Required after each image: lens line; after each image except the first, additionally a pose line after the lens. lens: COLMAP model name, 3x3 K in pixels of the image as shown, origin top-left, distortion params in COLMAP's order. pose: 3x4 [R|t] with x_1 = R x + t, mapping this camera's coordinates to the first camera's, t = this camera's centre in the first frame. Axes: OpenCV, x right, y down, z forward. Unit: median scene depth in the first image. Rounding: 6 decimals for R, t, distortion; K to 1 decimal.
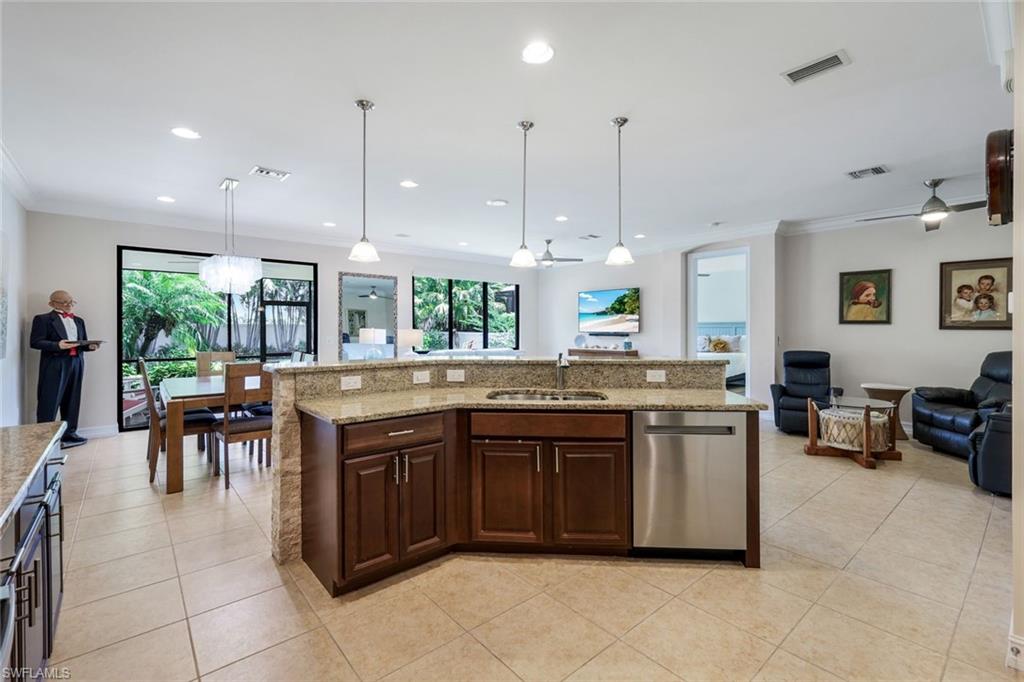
lens RADIAL K [[450.7, 0, 514.1], [0, 450.7, 330.0], [0, 0, 1]] dist [0.005391, -0.001123]
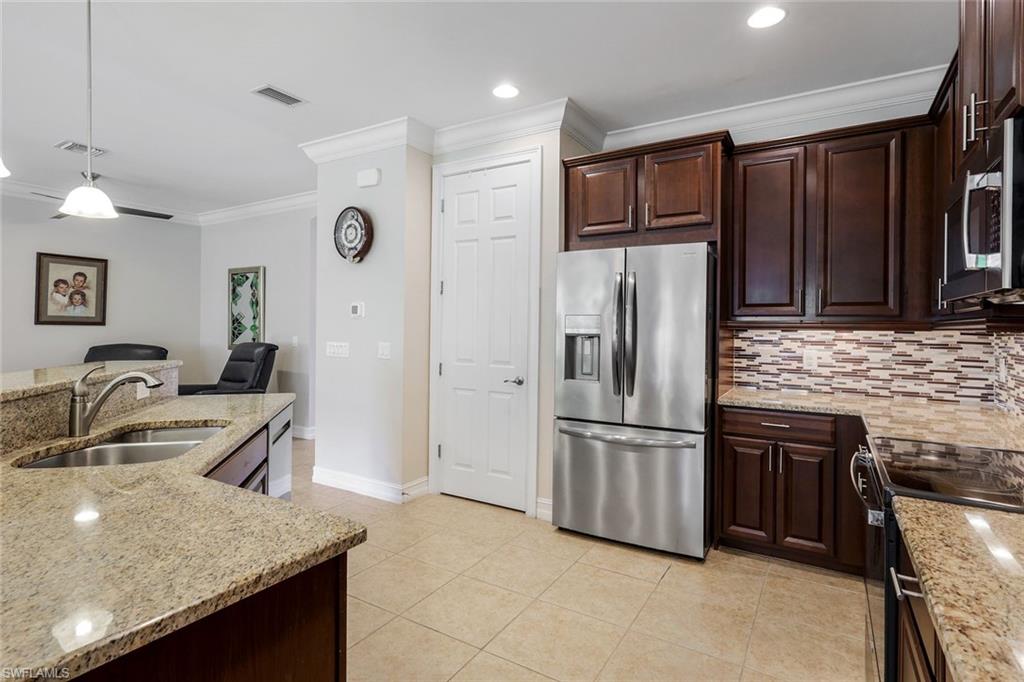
lens RADIAL K [[515.9, 0, 511.0], [0, 515.9, 327.1], [0, 0, 1]] dist [0.002750, 0.000348]
pose [[-0.304455, -0.001463, 0.952526, -0.362931], [-0.003270, 0.999995, 0.000490, 0.000576], [-0.952521, -0.002966, -0.304458, 0.402275]]
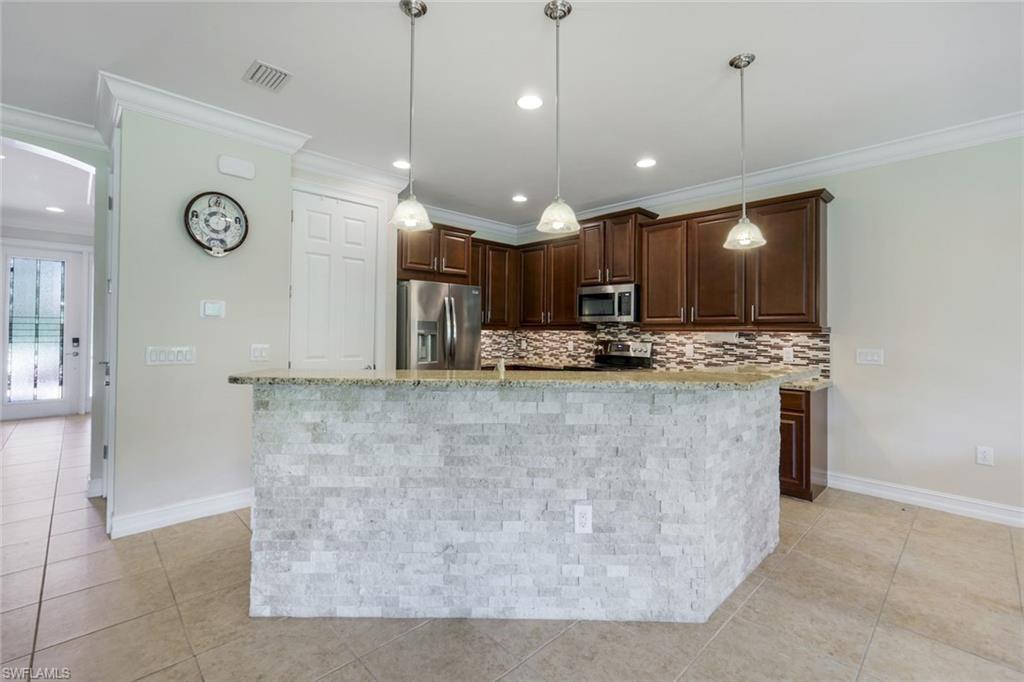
lens RADIAL K [[450.7, 0, 512.3], [0, 450.7, 325.7], [0, 0, 1]] dist [0.005391, -0.001123]
pose [[-0.998120, -0.007808, -0.060792, 0.076047], [-0.007395, 0.999948, -0.007014, -0.000329], [0.060844, -0.006551, -0.998126, 0.996362]]
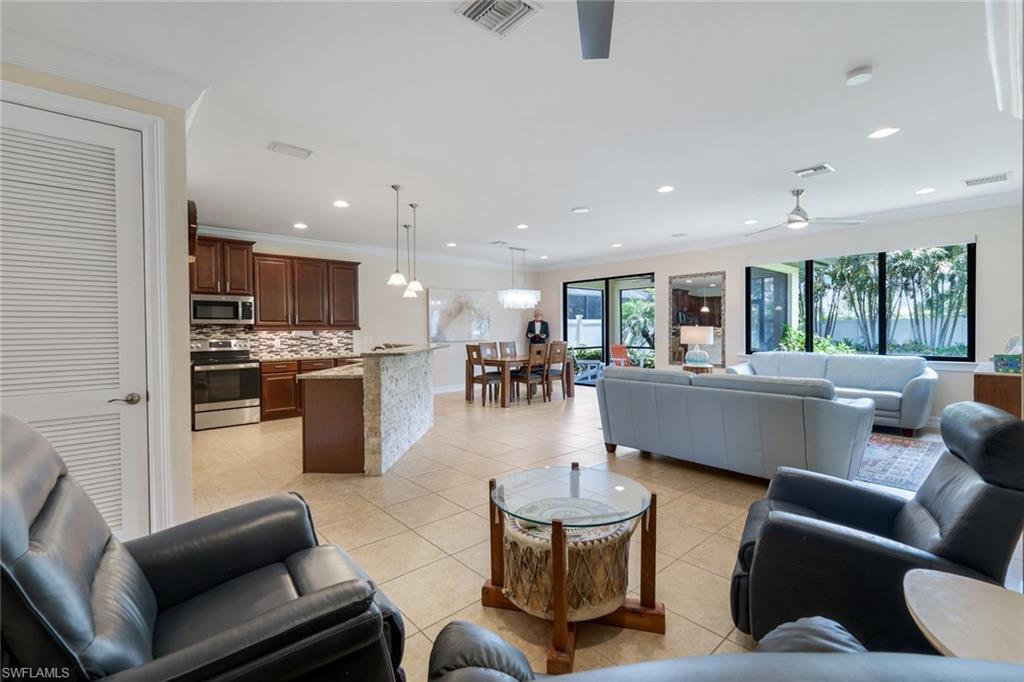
lens RADIAL K [[450.7, 0, 515.9], [0, 450.7, 336.6], [0, 0, 1]] dist [0.005391, -0.001123]
pose [[0.022794, 0.019376, -0.999552, 1.027862], [0.005215, 0.999796, 0.019499, -0.002584], [0.999727, -0.005657, 0.022688, 0.810695]]
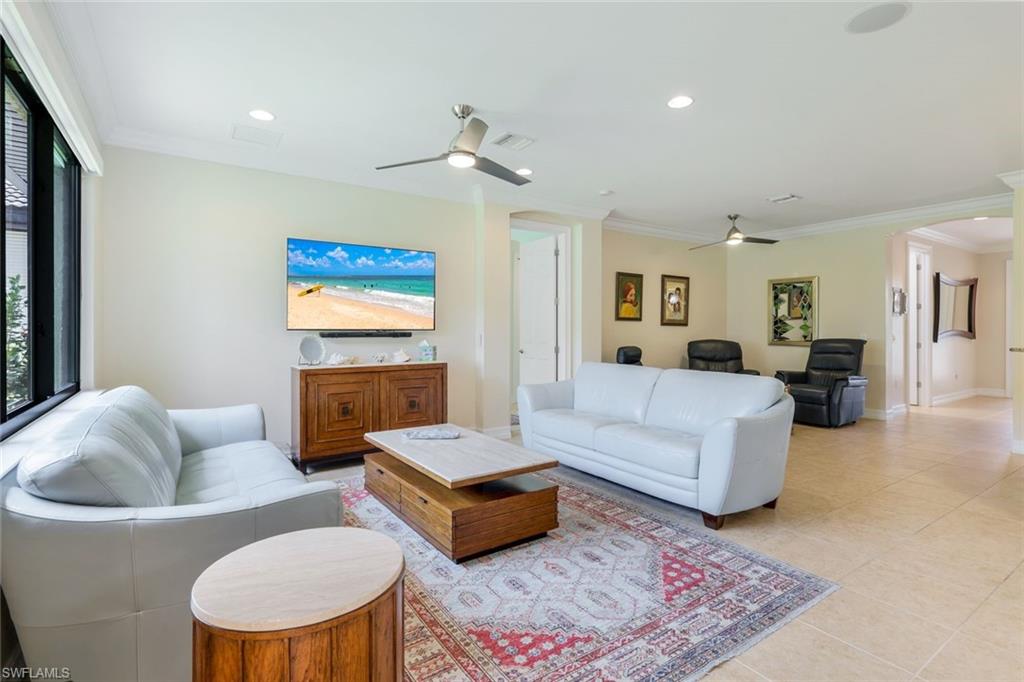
lens RADIAL K [[494.4, 0, 515.4], [0, 494.4, 328.2], [0, 0, 1]] dist [-0.001056, 0.000289]
pose [[0.106103, 0.003088, 0.994350, -0.522554], [0.003199, 0.999989, -0.003447, 0.009964], [-0.994350, 0.003547, 0.106092, 1.279463]]
